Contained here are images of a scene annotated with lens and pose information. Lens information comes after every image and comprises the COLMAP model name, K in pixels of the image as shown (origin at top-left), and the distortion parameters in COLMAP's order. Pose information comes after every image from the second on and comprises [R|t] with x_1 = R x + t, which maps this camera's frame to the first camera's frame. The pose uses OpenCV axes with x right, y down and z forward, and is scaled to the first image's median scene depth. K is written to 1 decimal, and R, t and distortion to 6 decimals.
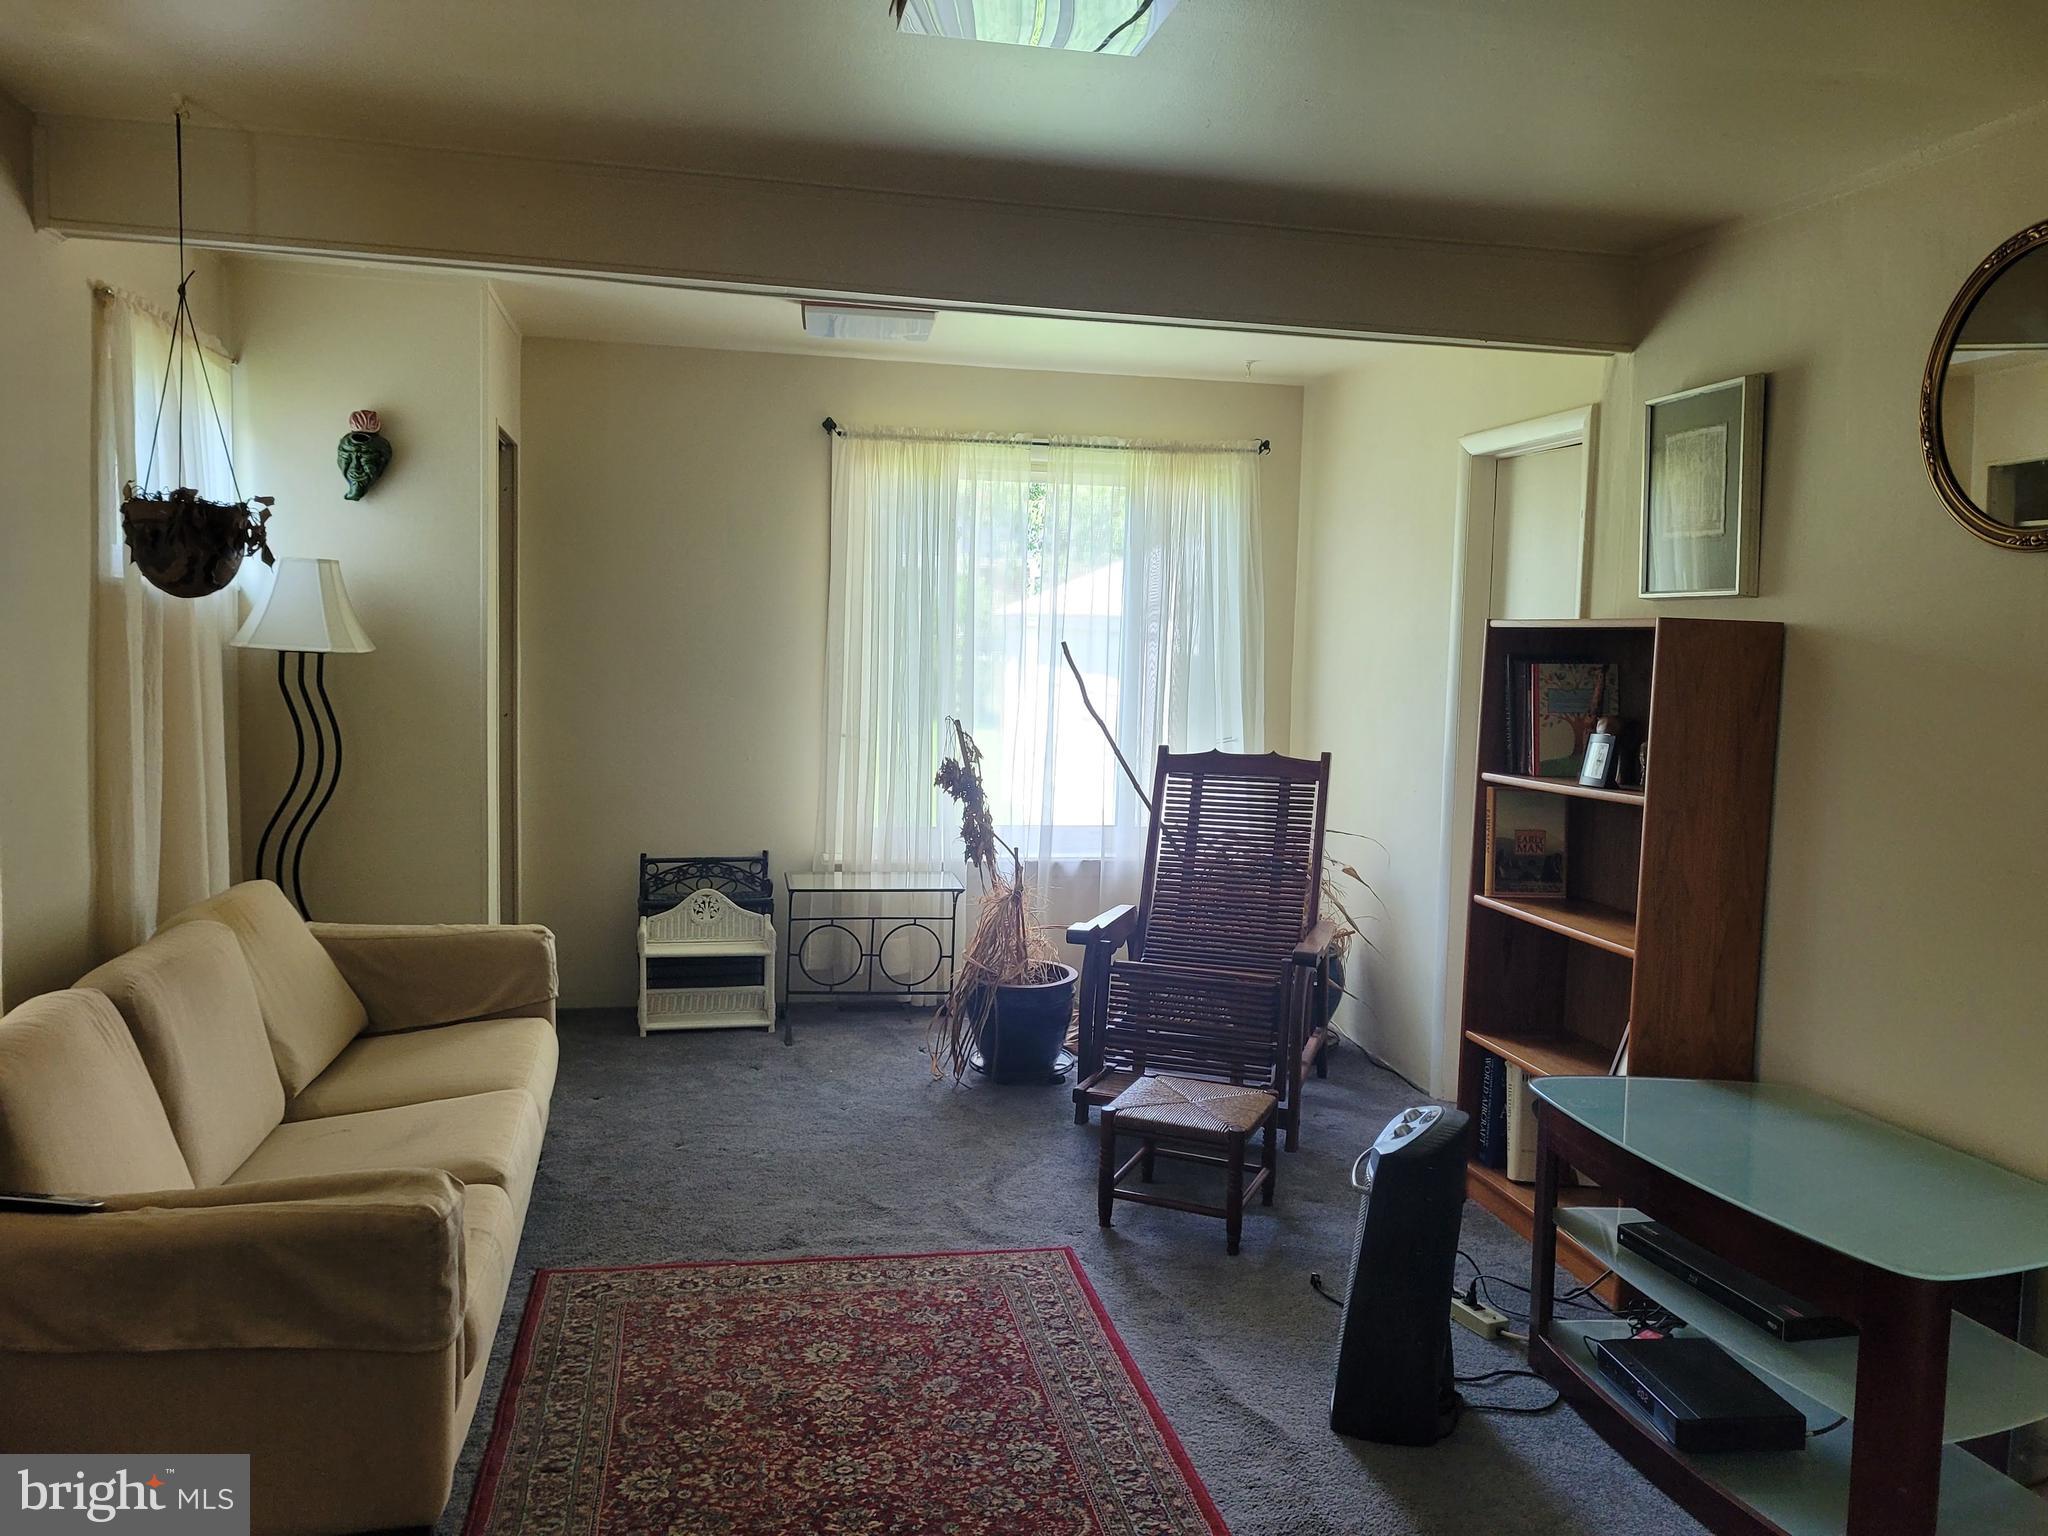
lens RADIAL K [[1545.0, 0, 1019.5], [0, 1545.0, 764.5], [0, 0, 1]] dist [0.010817, -0.010666]
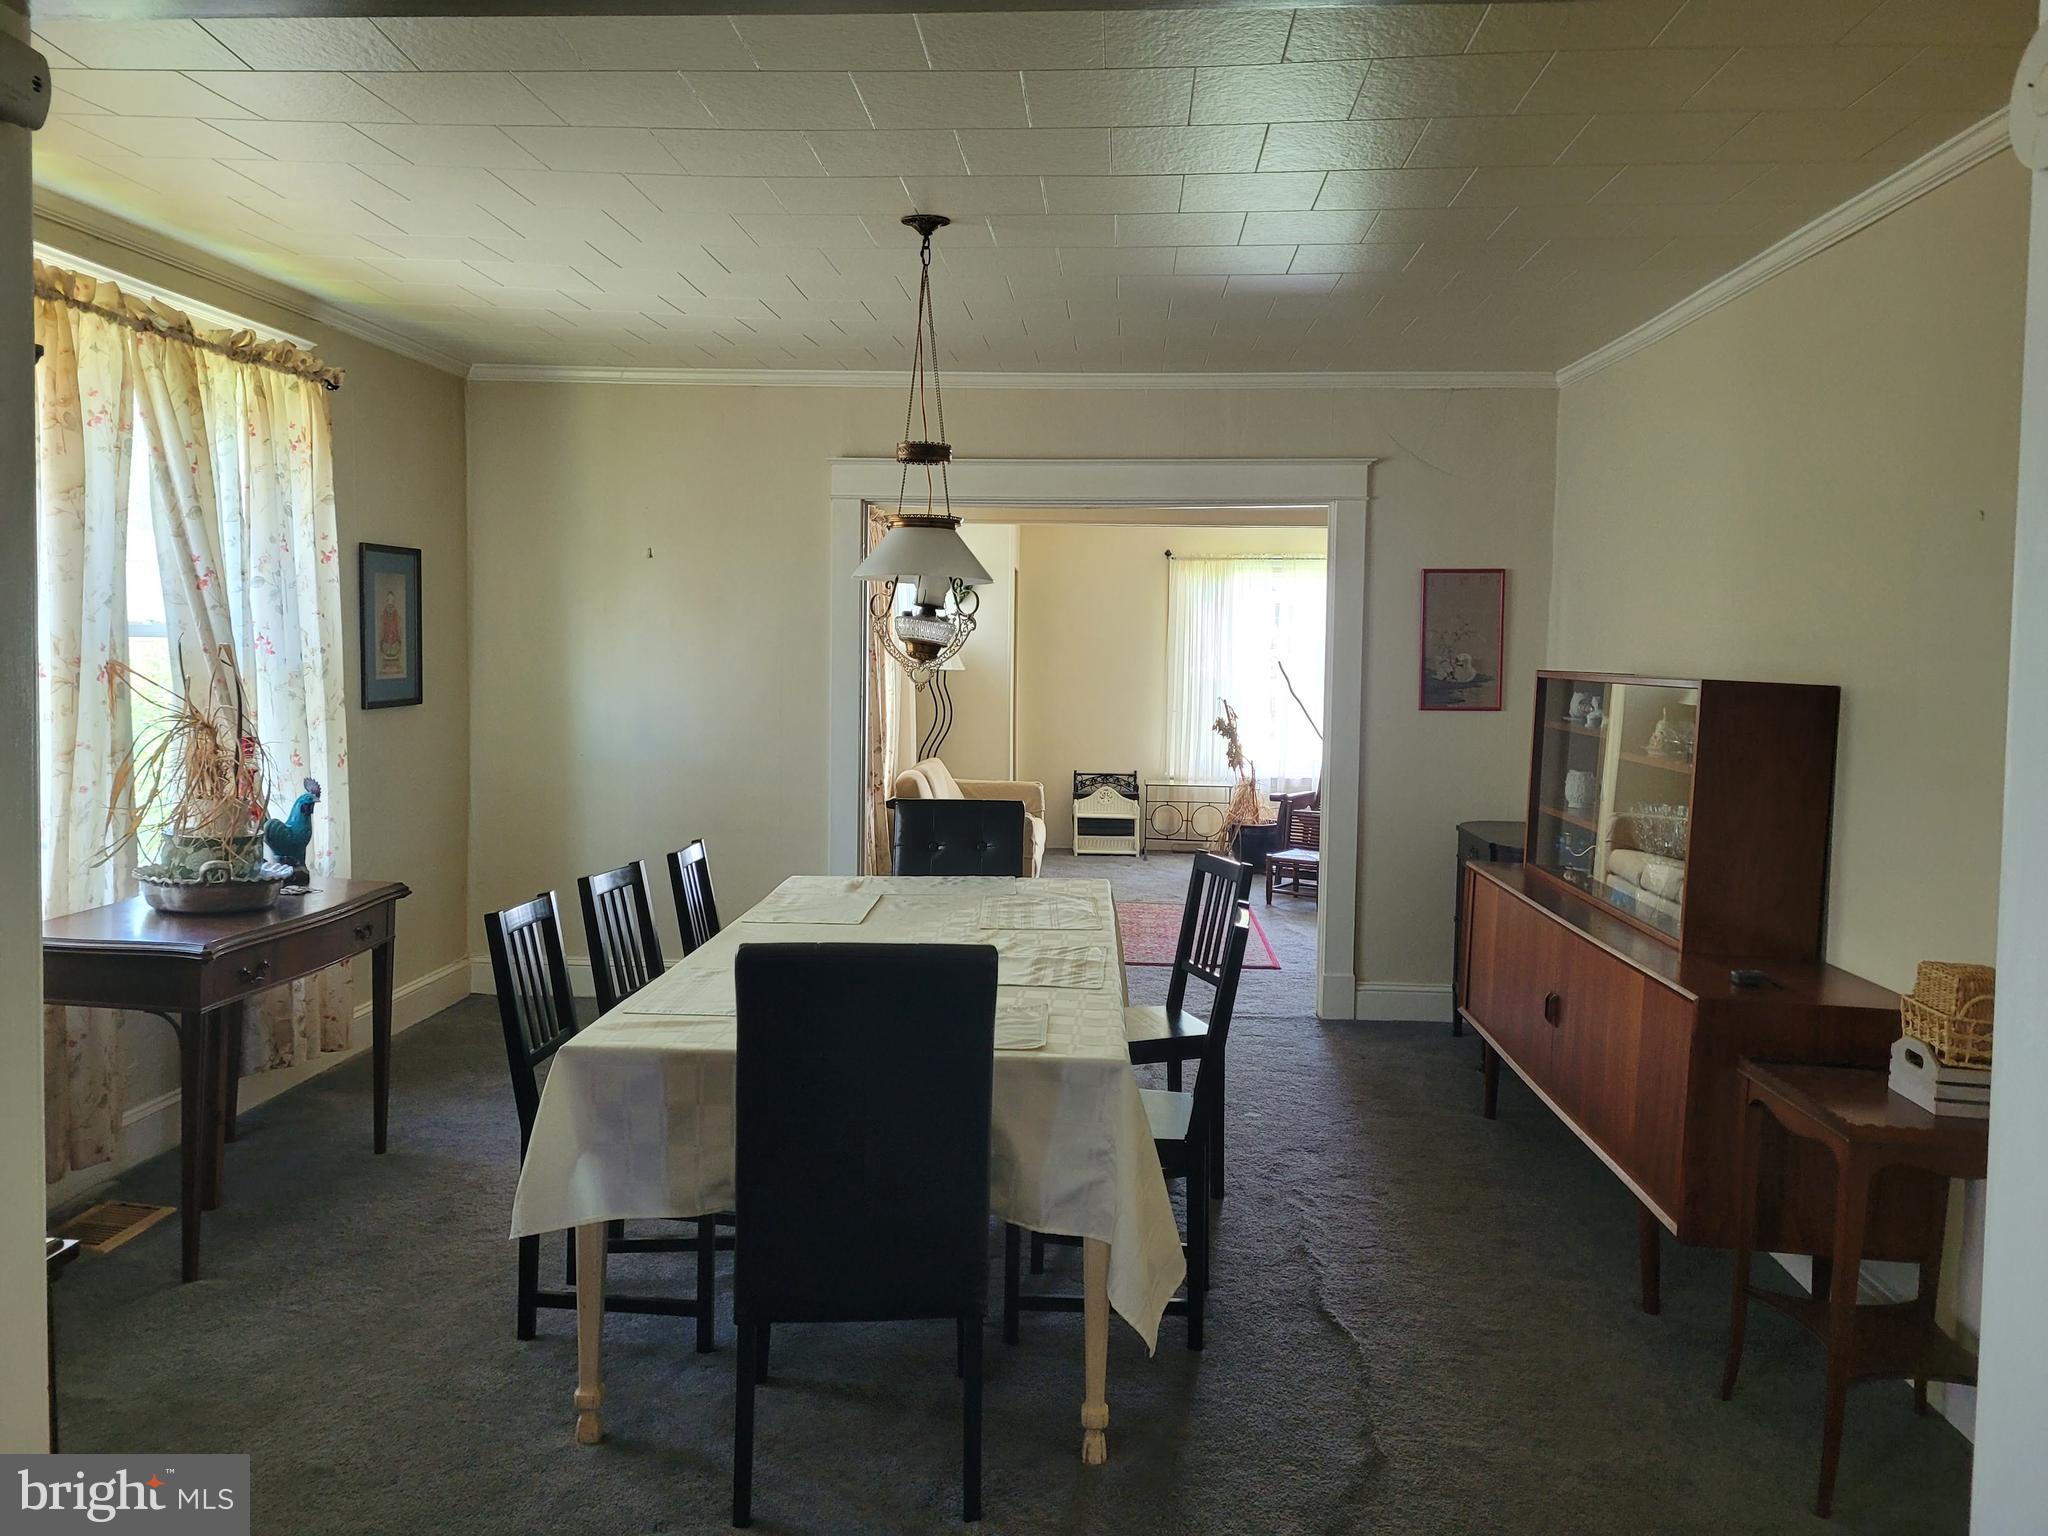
lens RADIAL K [[1545.0, 0, 1024.2], [0, 1545.0, 760.3], [0, 0, 1]] dist [0.010817, -0.010666]
pose [[0.968821, 0.004619, -0.247718, 0.194314], [-0.006786, 0.999946, -0.007895, 0.064629], [0.247668, 0.009330, 0.968800, -0.984813]]
